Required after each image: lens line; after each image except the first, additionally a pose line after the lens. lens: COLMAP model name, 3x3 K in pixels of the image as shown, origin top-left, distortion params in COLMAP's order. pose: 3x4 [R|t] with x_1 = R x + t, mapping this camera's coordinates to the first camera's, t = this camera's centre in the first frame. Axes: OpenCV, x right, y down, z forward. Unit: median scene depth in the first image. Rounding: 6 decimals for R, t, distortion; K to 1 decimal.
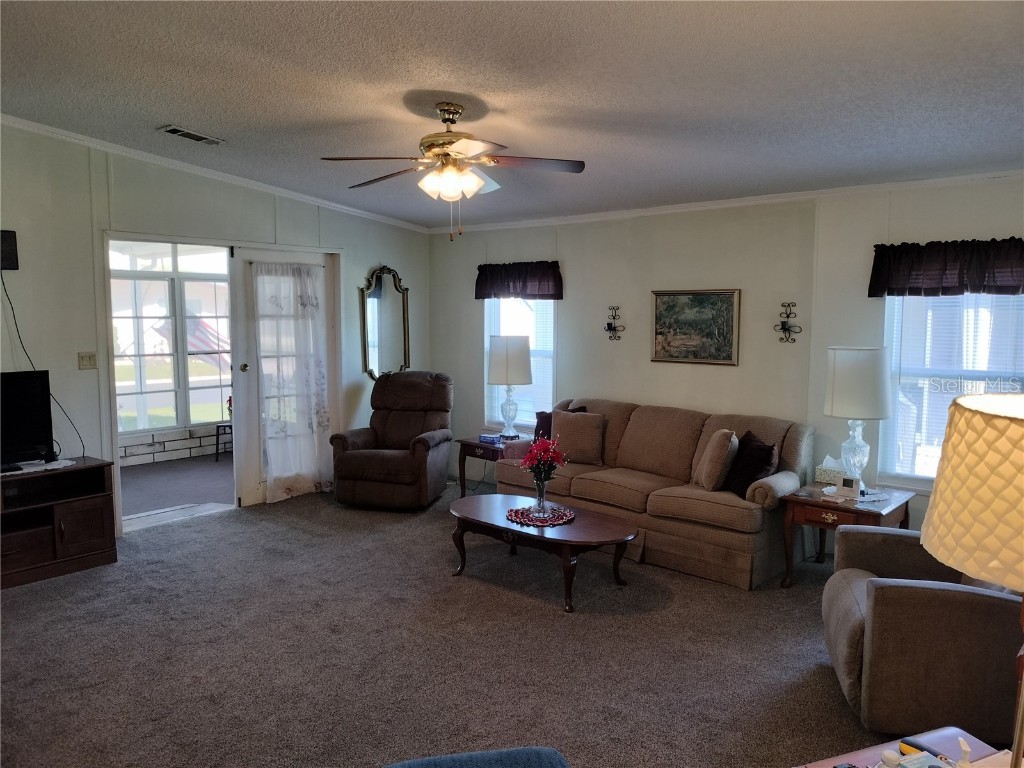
lens RADIAL K [[788.6, 0, 512.5], [0, 788.6, 381.7], [0, 0, 1]] dist [0.071497, -0.108871]
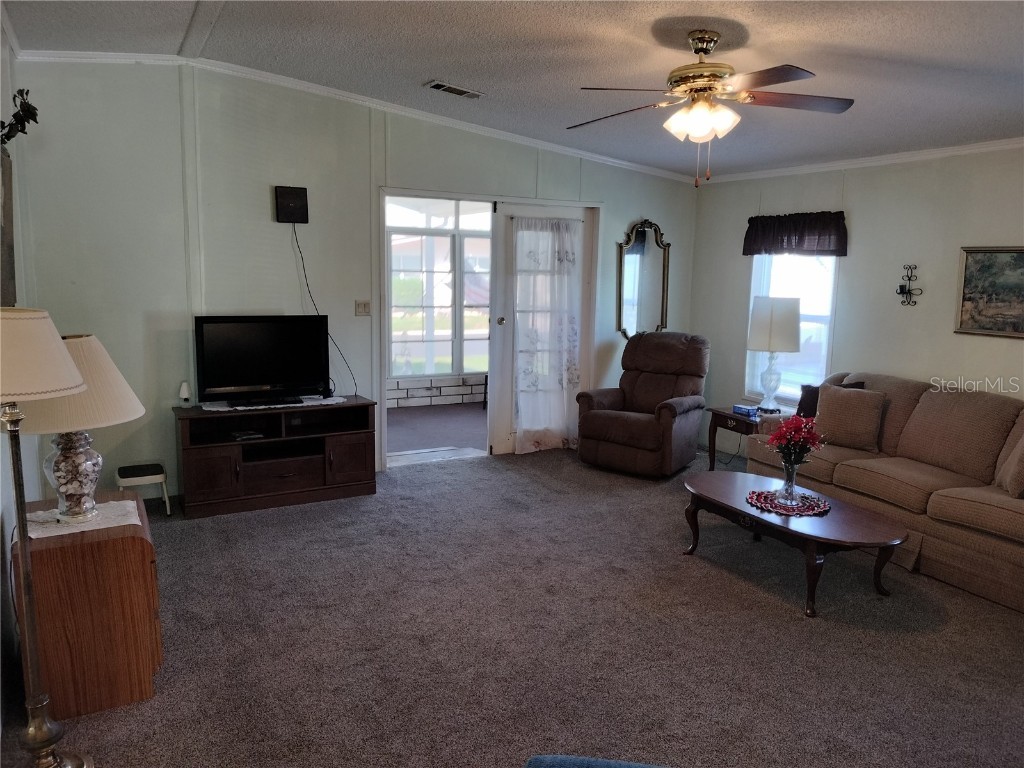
lens RADIAL K [[788.6, 0, 503.1], [0, 788.6, 378.3], [0, 0, 1]] dist [0.071497, -0.108871]
pose [[0.930952, 0.068060, -0.358742, 0.042010], [-0.051279, 0.997108, 0.056098, -0.001239], [0.361523, -0.033828, 0.931749, 0.056599]]
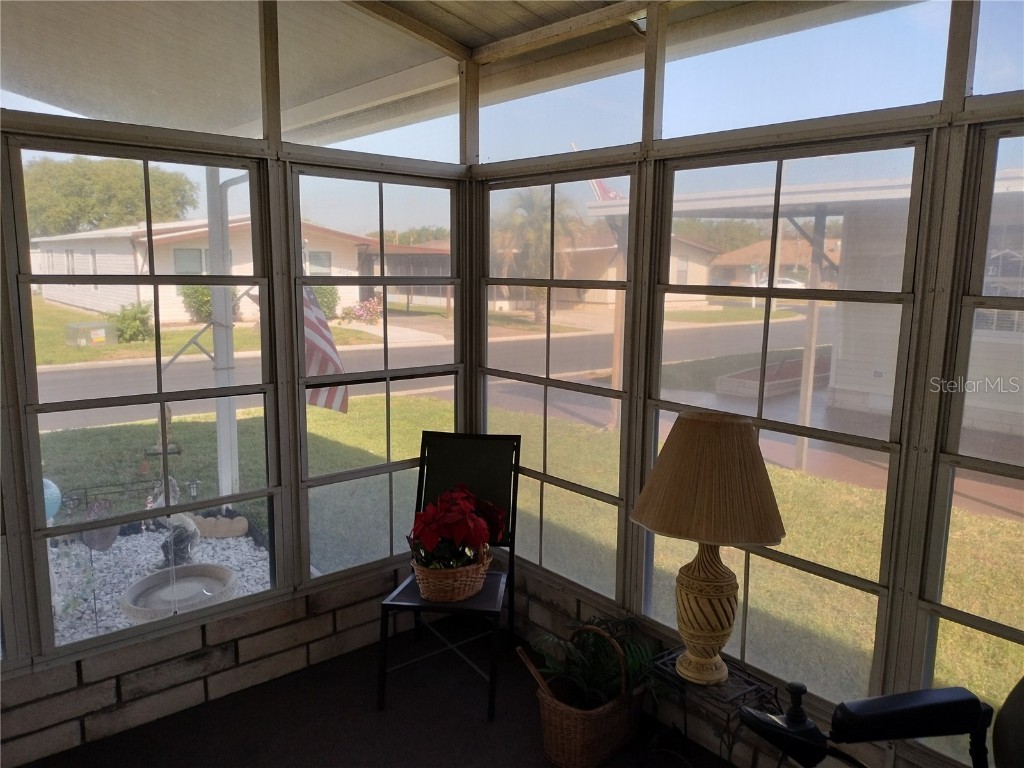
lens RADIAL K [[788.6, 0, 515.4], [0, 788.6, 387.5], [0, 0, 1]] dist [0.071497, -0.108871]
pose [[0.991443, 0.034118, -0.126001, -0.466978], [-0.027234, 0.998062, 0.055959, -0.096273], [0.127666, -0.052048, 0.990451, 1.143367]]
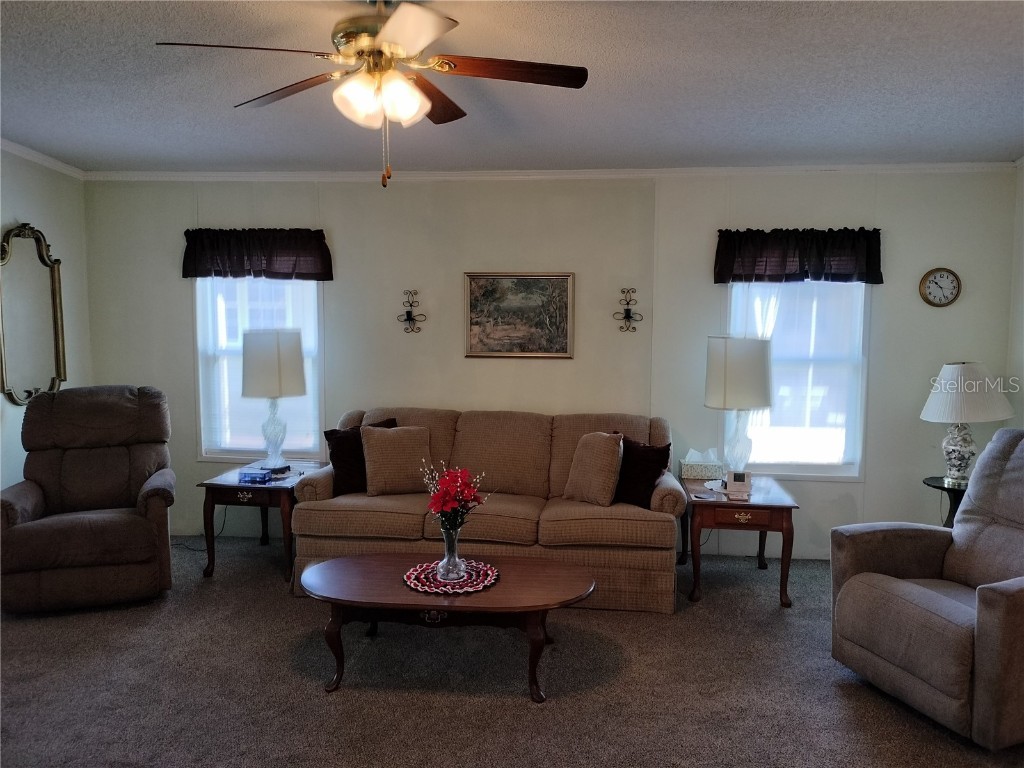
lens RADIAL K [[788.6, 0, 518.0], [0, 788.6, 374.9], [0, 0, 1]] dist [0.071497, -0.108871]
pose [[0.806420, -0.054007, 0.588872, -0.289099], [0.050241, 0.998478, 0.022771, -0.025411], [-0.589206, 0.011222, 0.807905, 0.320883]]
